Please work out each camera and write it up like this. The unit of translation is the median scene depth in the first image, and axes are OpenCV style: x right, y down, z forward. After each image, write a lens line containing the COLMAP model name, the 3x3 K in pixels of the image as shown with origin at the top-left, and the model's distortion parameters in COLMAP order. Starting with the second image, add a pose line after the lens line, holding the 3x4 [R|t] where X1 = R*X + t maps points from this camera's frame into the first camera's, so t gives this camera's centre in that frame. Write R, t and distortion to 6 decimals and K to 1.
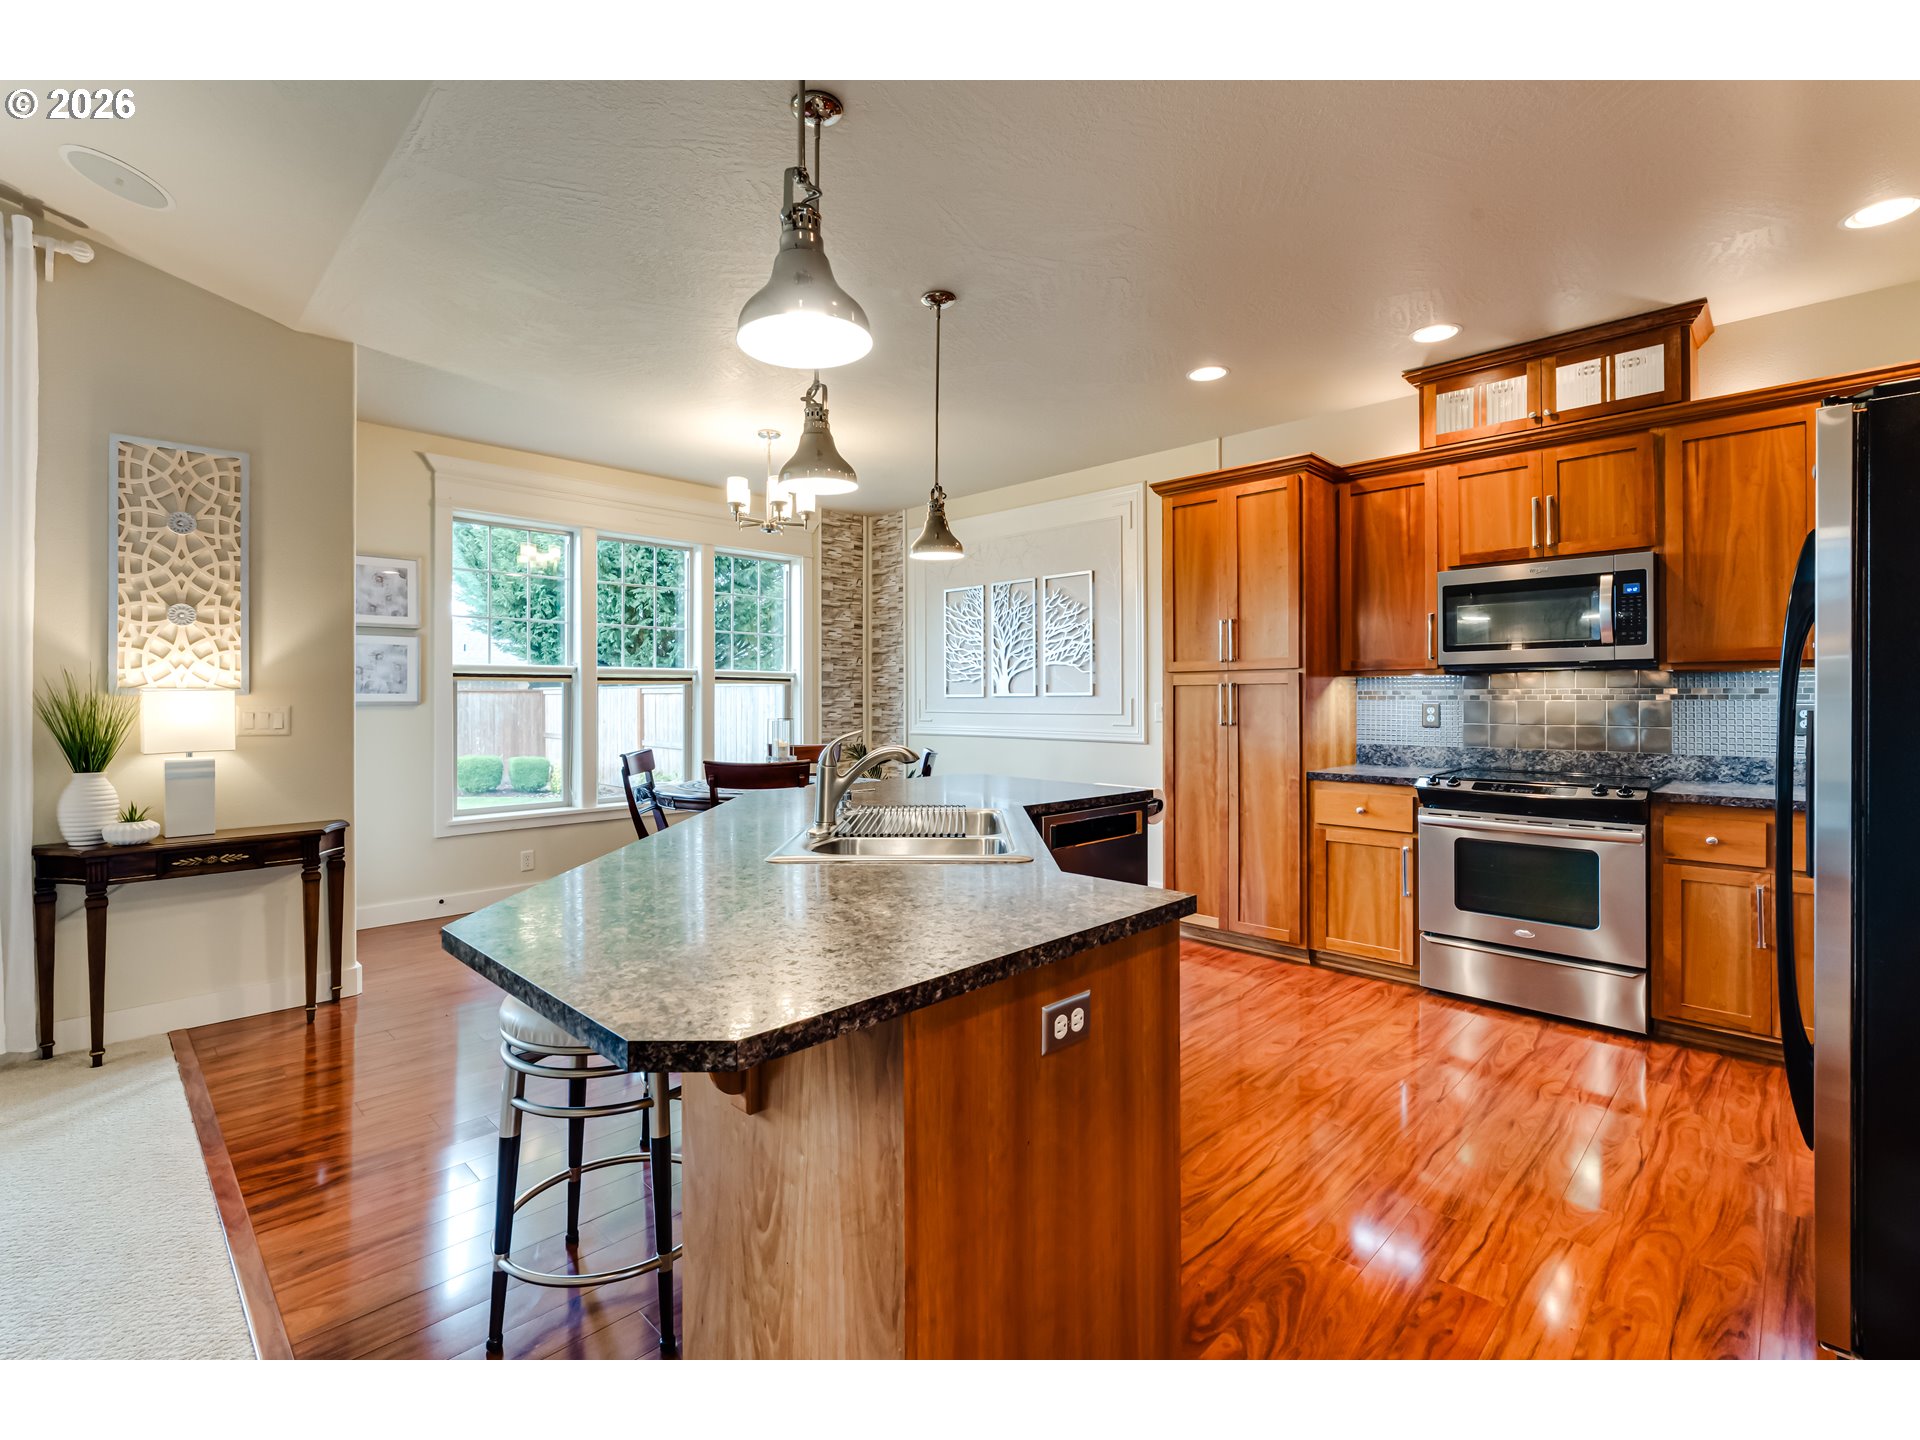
lens RADIAL K [[877.7, 0, 960.6], [0, 877.7, 694.8], [0, 0, 1]] dist [-0.002649, 0.000059]
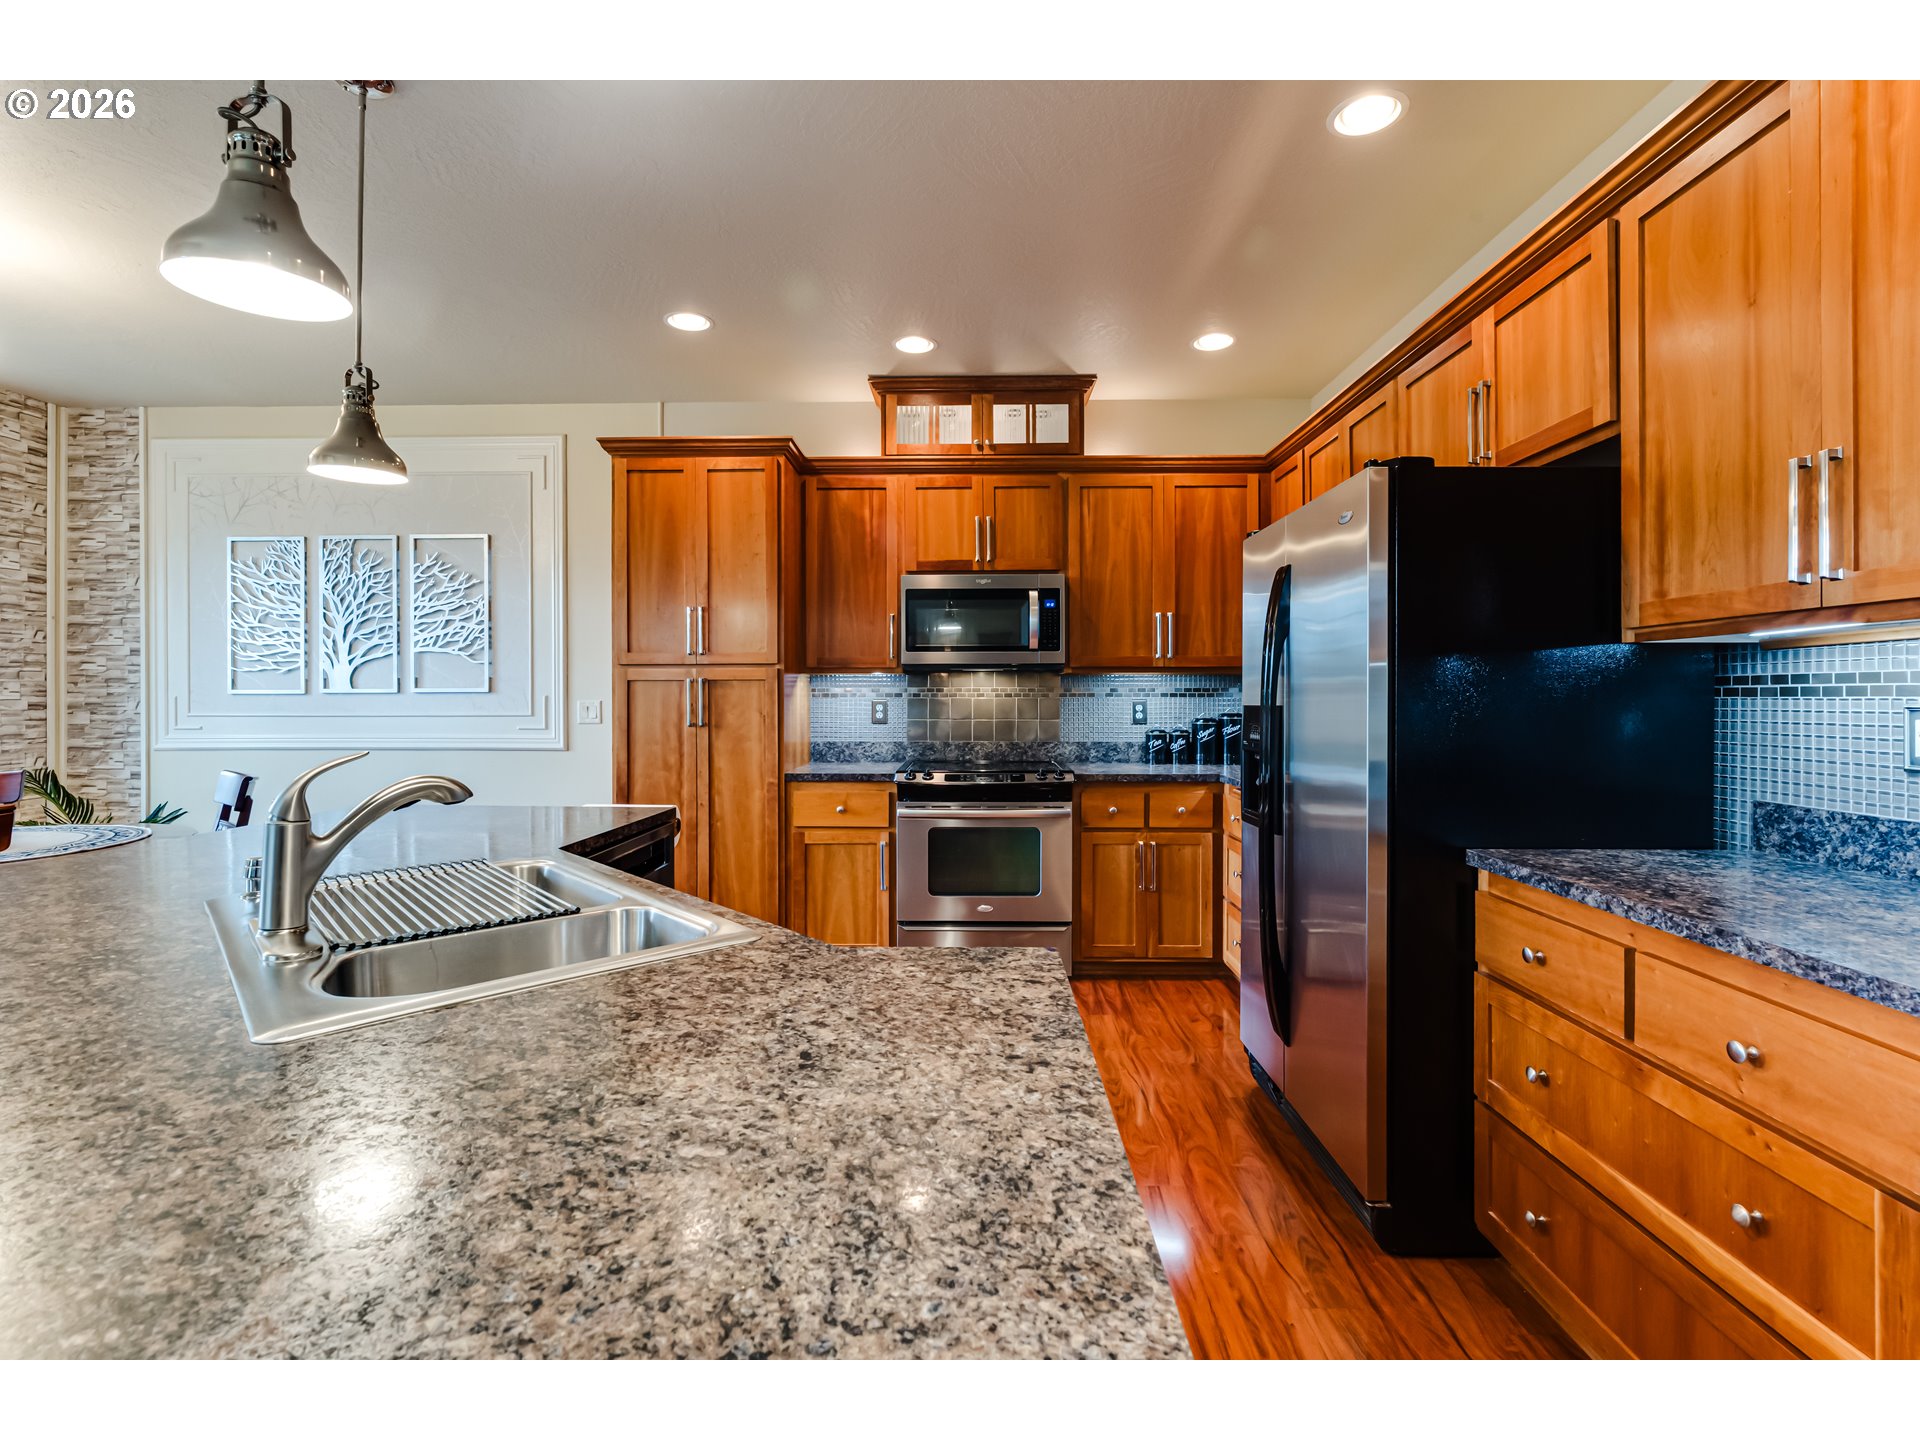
lens RADIAL K [[878.7, 0, 957.6], [0, 878.7, 696.3], [0, 0, 1]] dist [-0.003880, -0.000177]
pose [[0.725797, 0.000692, 0.687909, -0.124672], [-0.003264, 0.999992, 0.002438, 0.001681], [-0.687902, -0.004014, 0.725793, 0.187958]]
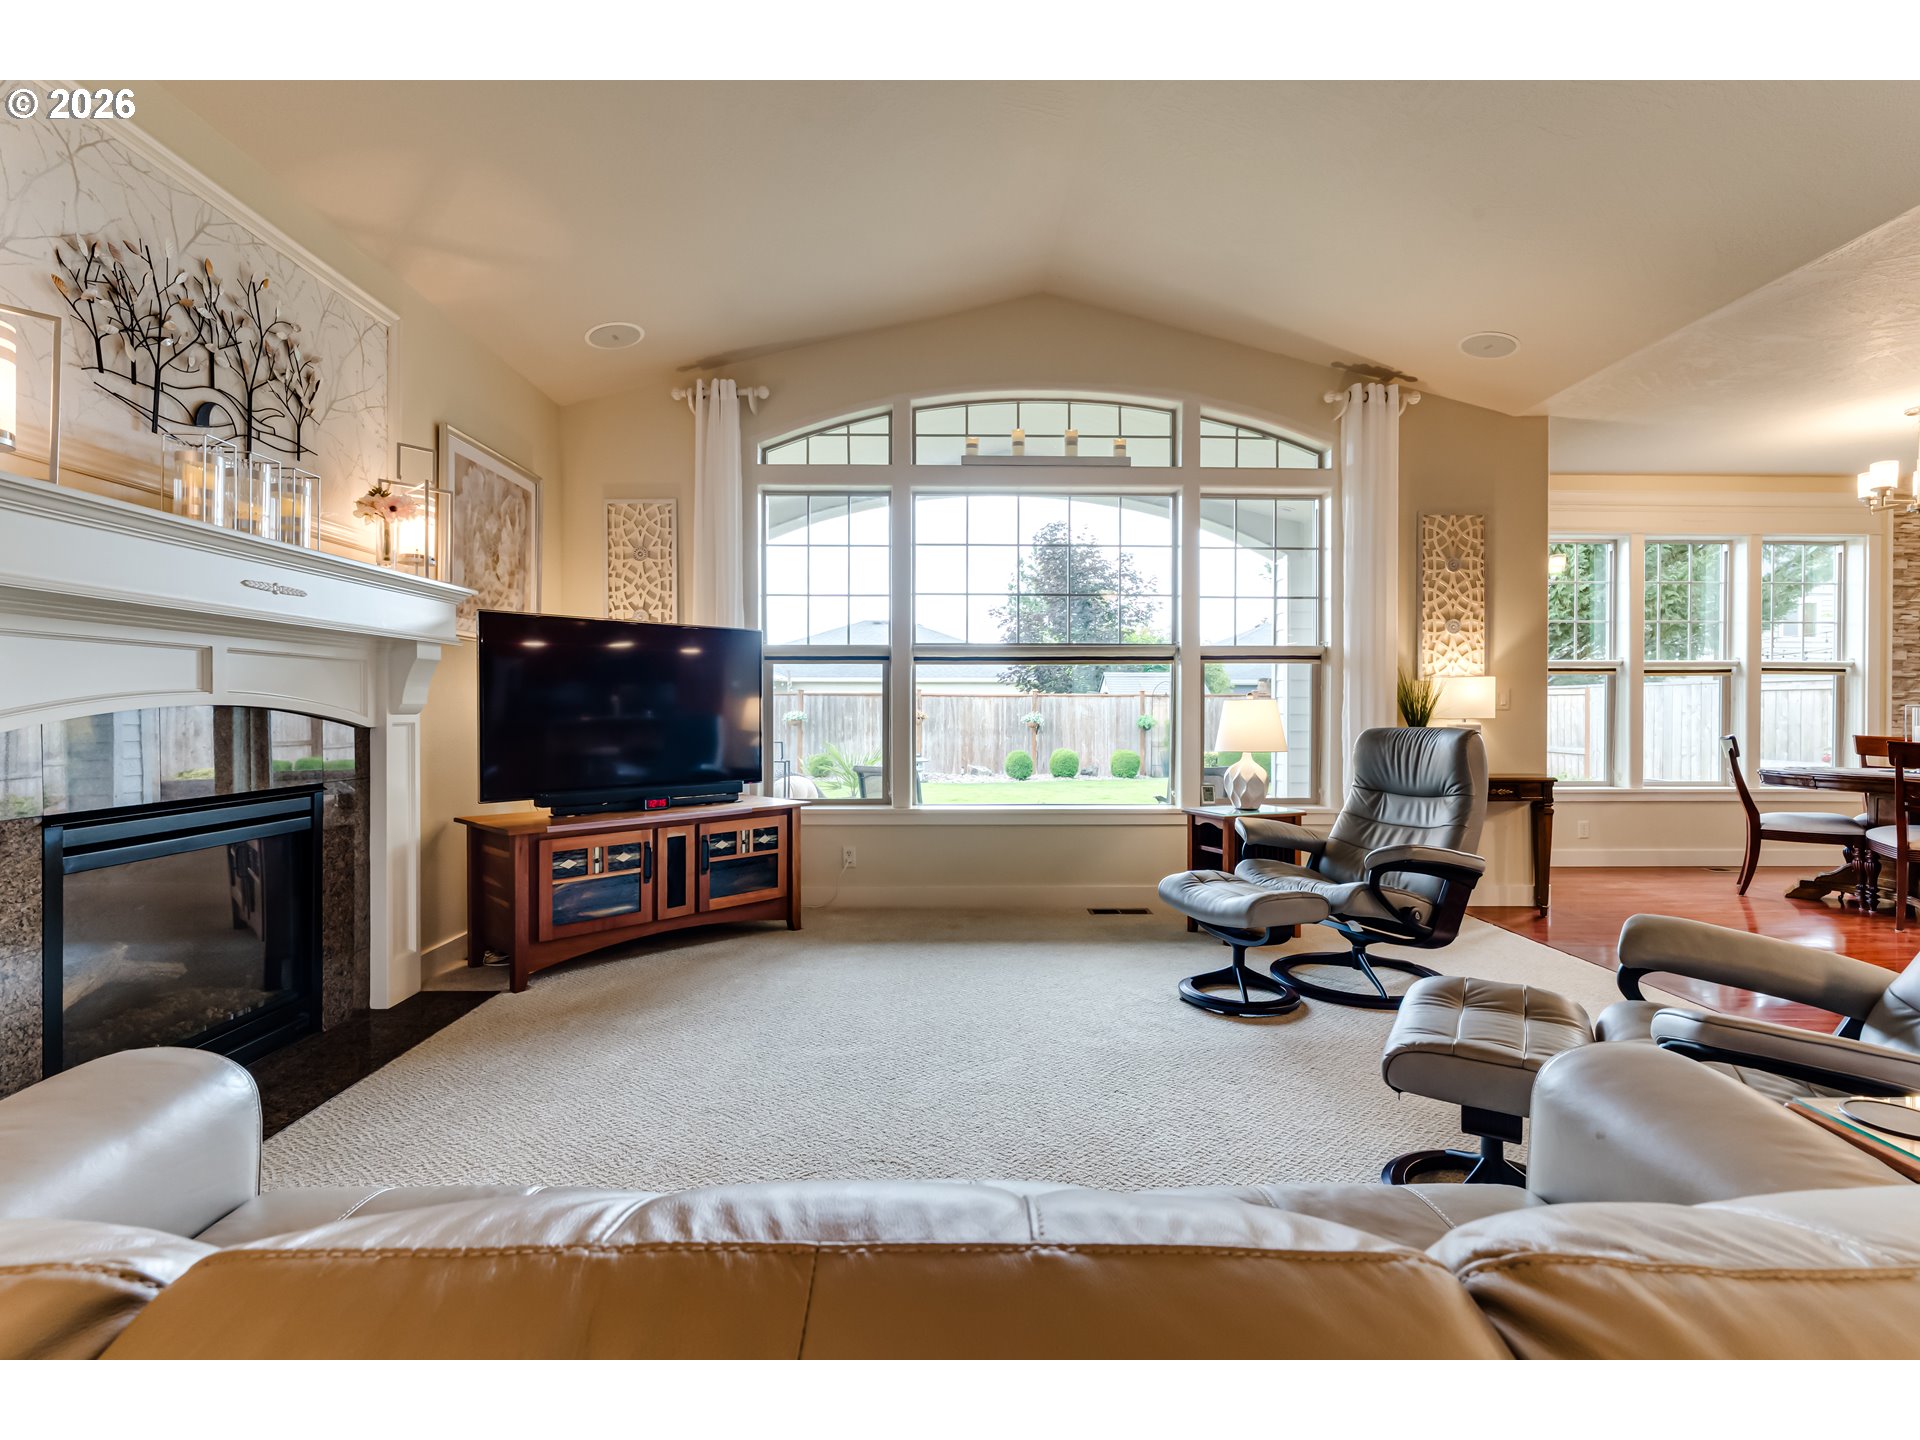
lens RADIAL K [[876.3, 0, 962.3], [0, 876.3, 716.3], [0, 0, 1]] dist [-0.003354, 0.001024]
pose [[0.715663, 0.011155, -0.698356, -0.367644], [-0.000957, 0.999887, 0.014991, 0.032232], [0.698445, -0.010060, 0.715593, -0.530498]]
